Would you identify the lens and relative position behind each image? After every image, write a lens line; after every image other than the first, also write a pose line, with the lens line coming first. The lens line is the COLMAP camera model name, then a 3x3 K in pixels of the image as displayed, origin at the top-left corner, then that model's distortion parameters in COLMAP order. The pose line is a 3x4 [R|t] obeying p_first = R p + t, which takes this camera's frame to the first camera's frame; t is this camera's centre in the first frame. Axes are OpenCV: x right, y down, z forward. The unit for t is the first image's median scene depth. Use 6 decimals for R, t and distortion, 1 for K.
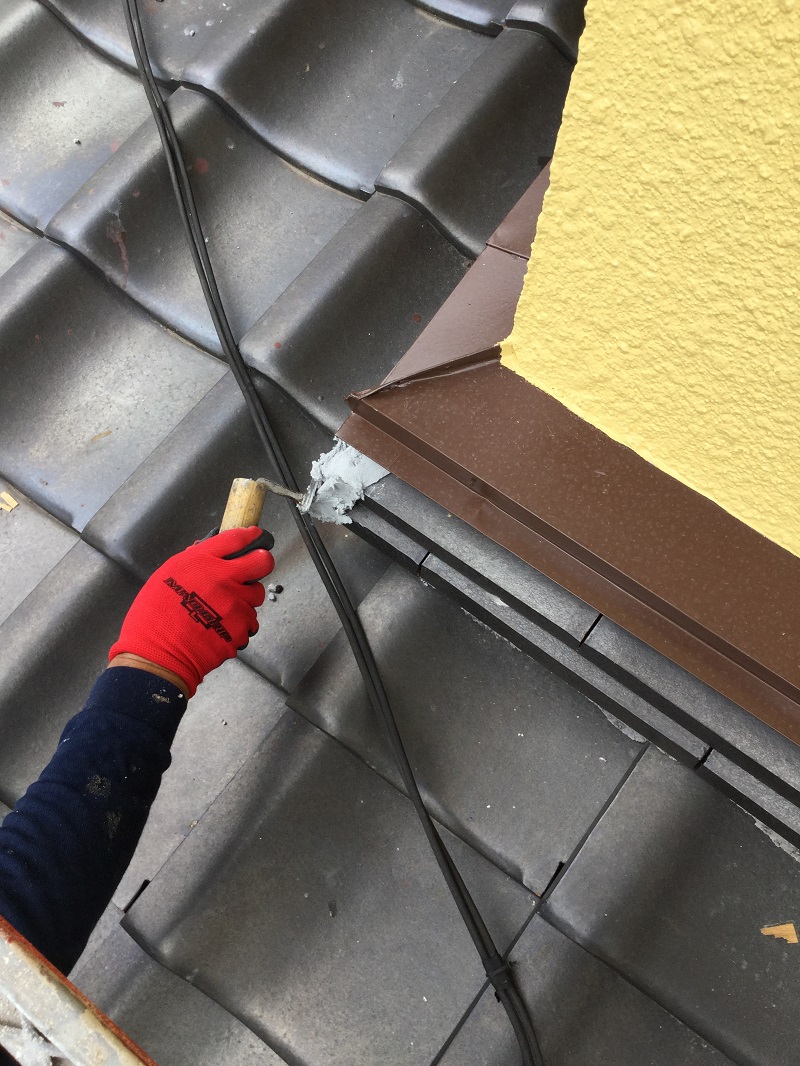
lens RADIAL K [[966.0, 0, 400.0], [0, 966.0, 533.0], [0, 0, 1]] dist [-0.012486, -0.011770]
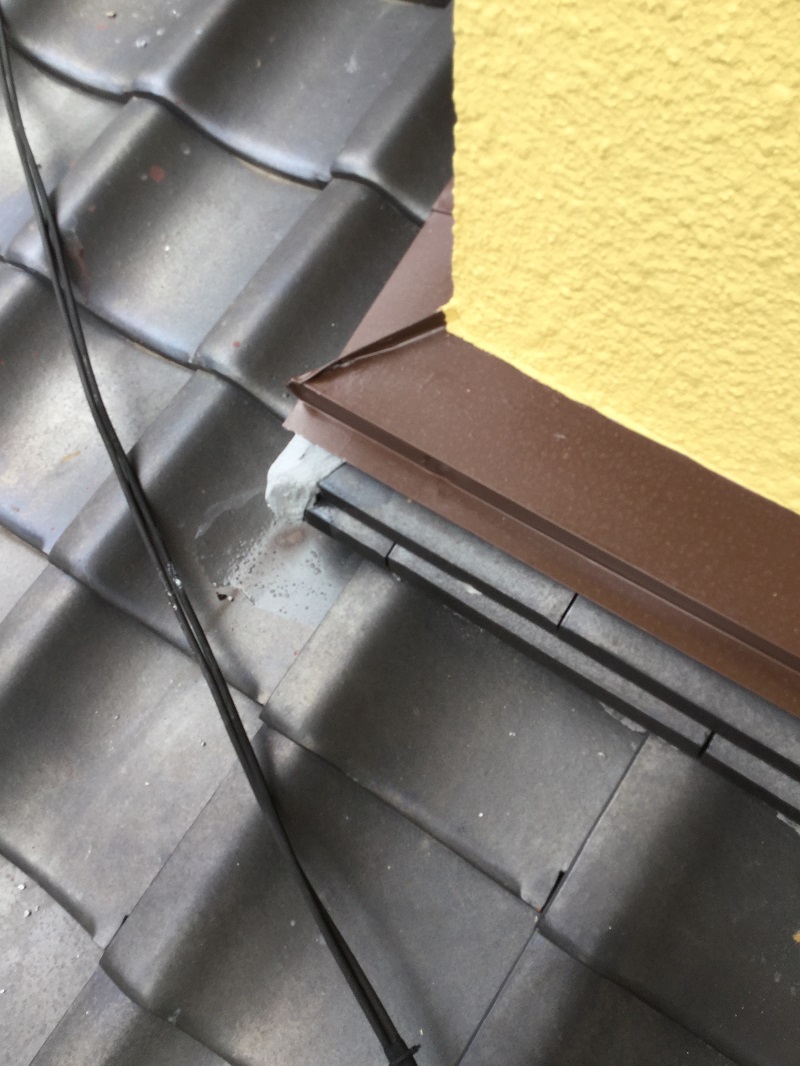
lens RADIAL K [[954.1, 0, 400.0], [0, 954.1, 533.0], [0, 0, 1]] dist [-0.002912, -0.010566]
pose [[0.993793, -0.082865, -0.074218, 0.113293], [0.080929, 0.996306, -0.028726, 0.040448], [0.076324, 0.022541, 0.996828, 0.094241]]
